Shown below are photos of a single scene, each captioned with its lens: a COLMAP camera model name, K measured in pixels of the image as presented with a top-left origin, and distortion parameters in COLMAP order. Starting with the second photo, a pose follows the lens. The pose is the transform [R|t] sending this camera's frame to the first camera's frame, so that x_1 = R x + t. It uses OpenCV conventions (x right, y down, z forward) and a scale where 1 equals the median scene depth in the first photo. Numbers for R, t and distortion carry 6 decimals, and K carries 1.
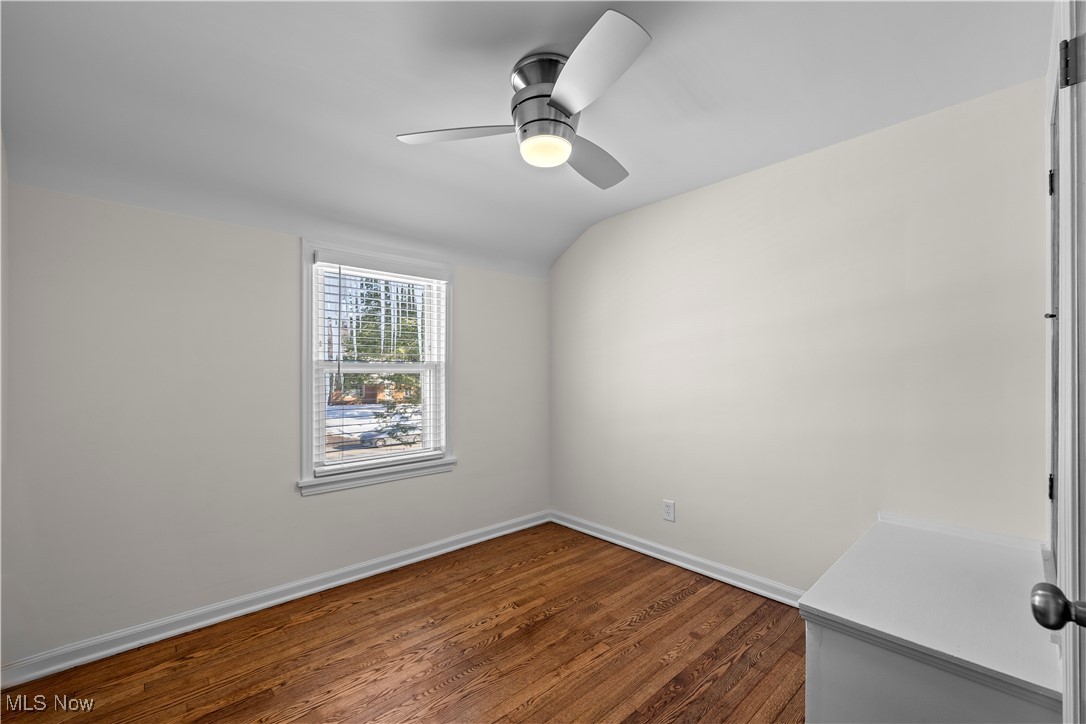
lens RADIAL K [[430.4, 0, 538.6], [0, 430.4, 371.1], [0, 0, 1]] dist [-0.011727, -0.000005]
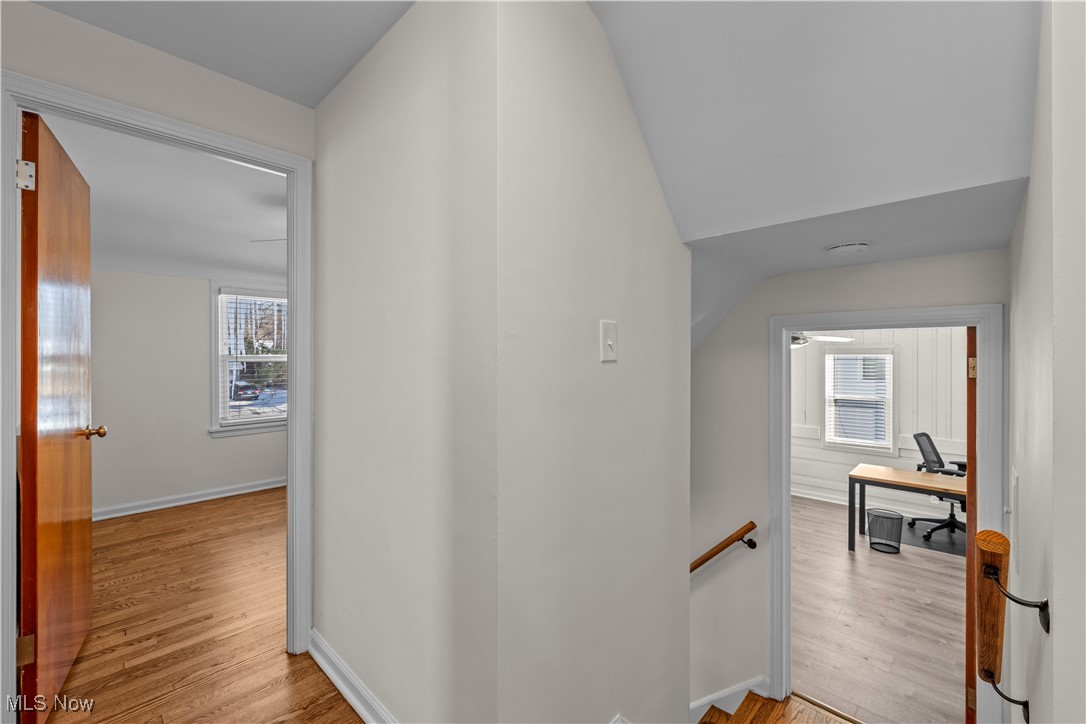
lens RADIAL K [[455.6, 0, 549.7], [0, 455.6, 355.0], [0, 0, 1]] dist [-0.001626, -0.001474]
pose [[0.998596, -0.006855, 0.052523, 0.638007], [0.006659, 0.999970, 0.003915, -0.022752], [-0.052548, -0.003560, 0.998612, -0.790799]]
